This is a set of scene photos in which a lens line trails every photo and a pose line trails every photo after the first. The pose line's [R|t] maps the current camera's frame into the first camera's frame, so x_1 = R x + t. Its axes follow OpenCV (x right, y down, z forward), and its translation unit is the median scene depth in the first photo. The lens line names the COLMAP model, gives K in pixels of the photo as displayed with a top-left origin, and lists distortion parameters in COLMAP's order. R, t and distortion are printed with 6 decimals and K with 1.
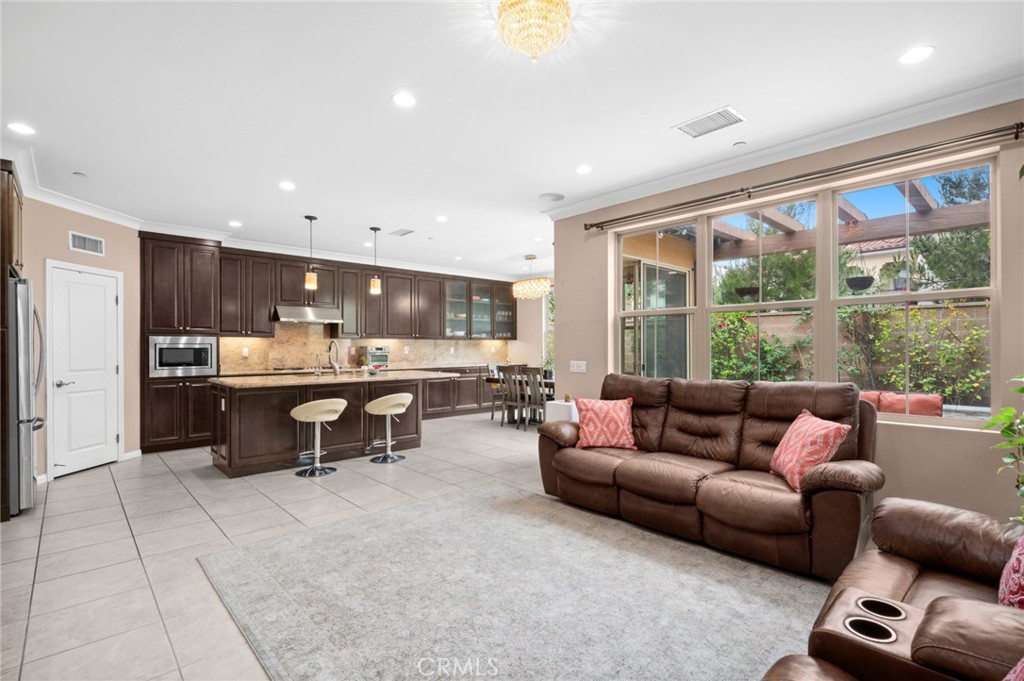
lens RADIAL K [[481.0, 0, 516.0], [0, 481.0, 347.8], [0, 0, 1]] dist [0.003633, -0.002051]
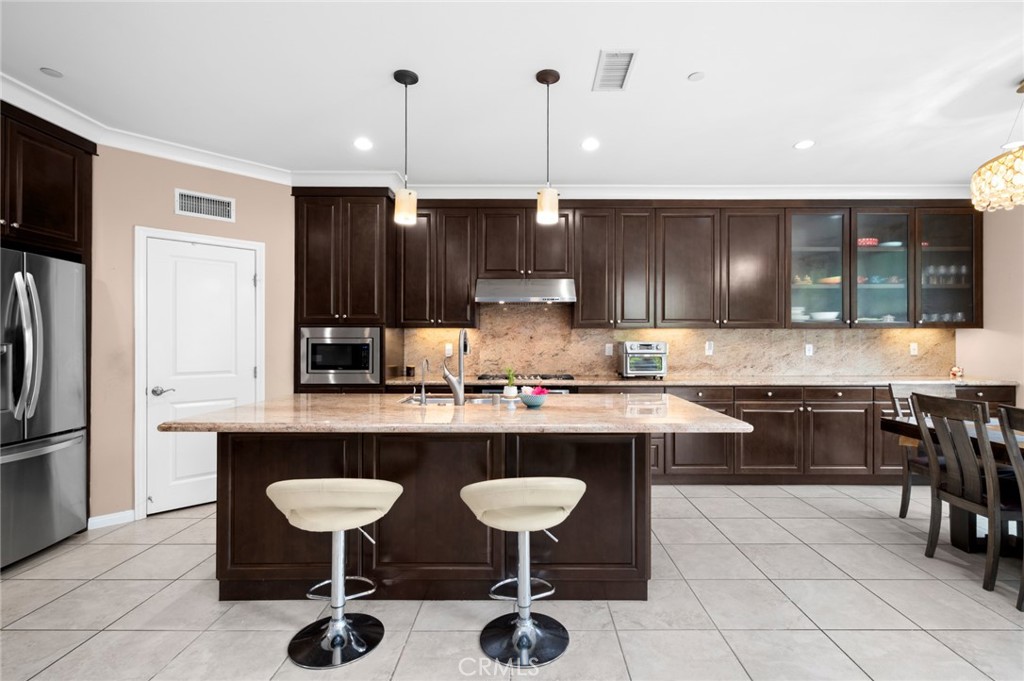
lens RADIAL K [[481.0, 0, 524.2], [0, 481.0, 343.7], [0, 0, 1]] dist [0.003633, -0.002051]
pose [[0.729862, 0.005061, -0.683576, -0.005801], [-0.003530, 0.999987, 0.003634, -0.003337], [0.683585, -0.000240, 0.729870, 0.672203]]
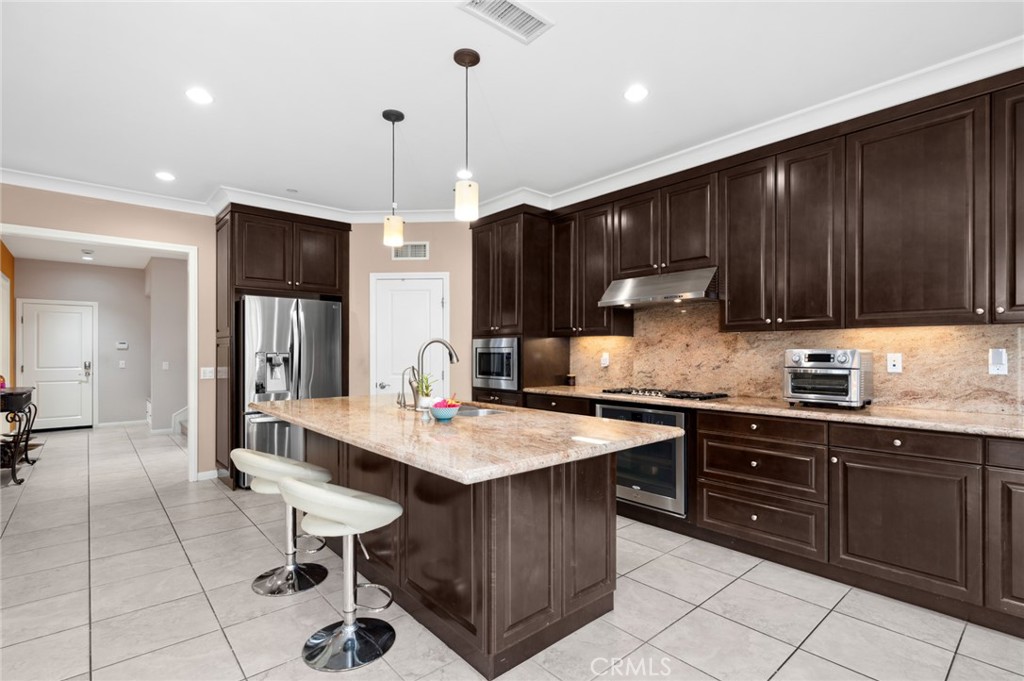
lens RADIAL K [[481.0, 0, 521.1], [0, 481.0, 354.5], [0, 0, 1]] dist [0.003633, -0.002051]
pose [[-0.023494, 0.009274, -0.999681, 0.109652], [-0.000197, 0.999957, 0.009281, -0.004224], [0.999724, 0.000415, -0.023491, 1.071750]]
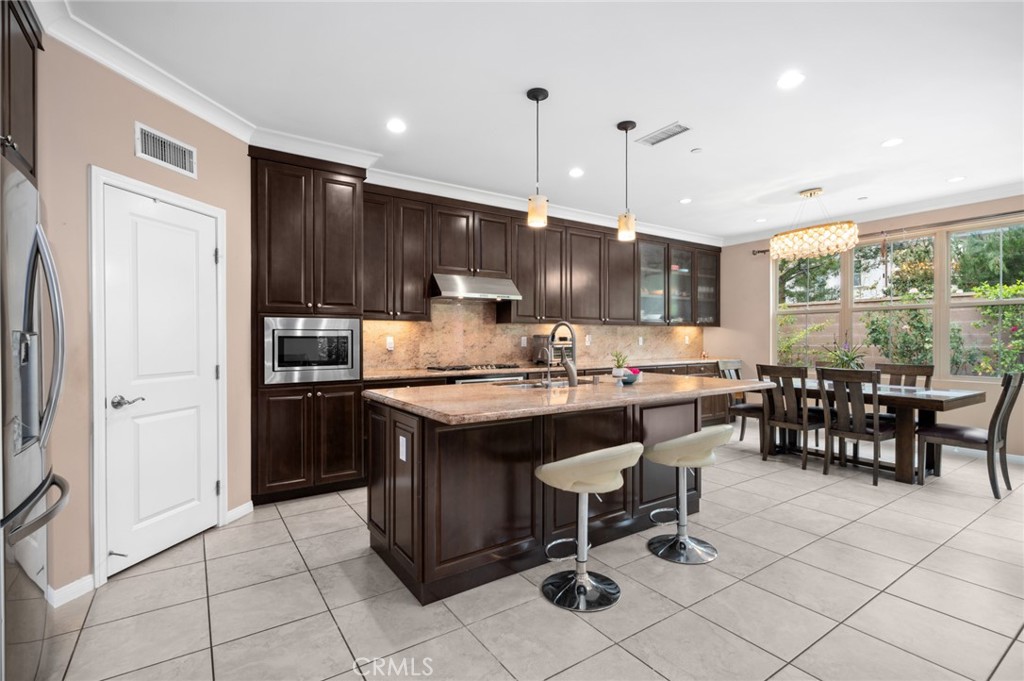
lens RADIAL K [[481.0, 0, 513.7], [0, 481.0, 340.7], [0, 0, 1]] dist [0.003633, -0.002051]
pose [[0.988237, 0.001250, -0.152928, -0.340794], [-0.000621, 0.999991, 0.004164, 0.003252], [0.152932, -0.004020, 0.988229, 0.426483]]
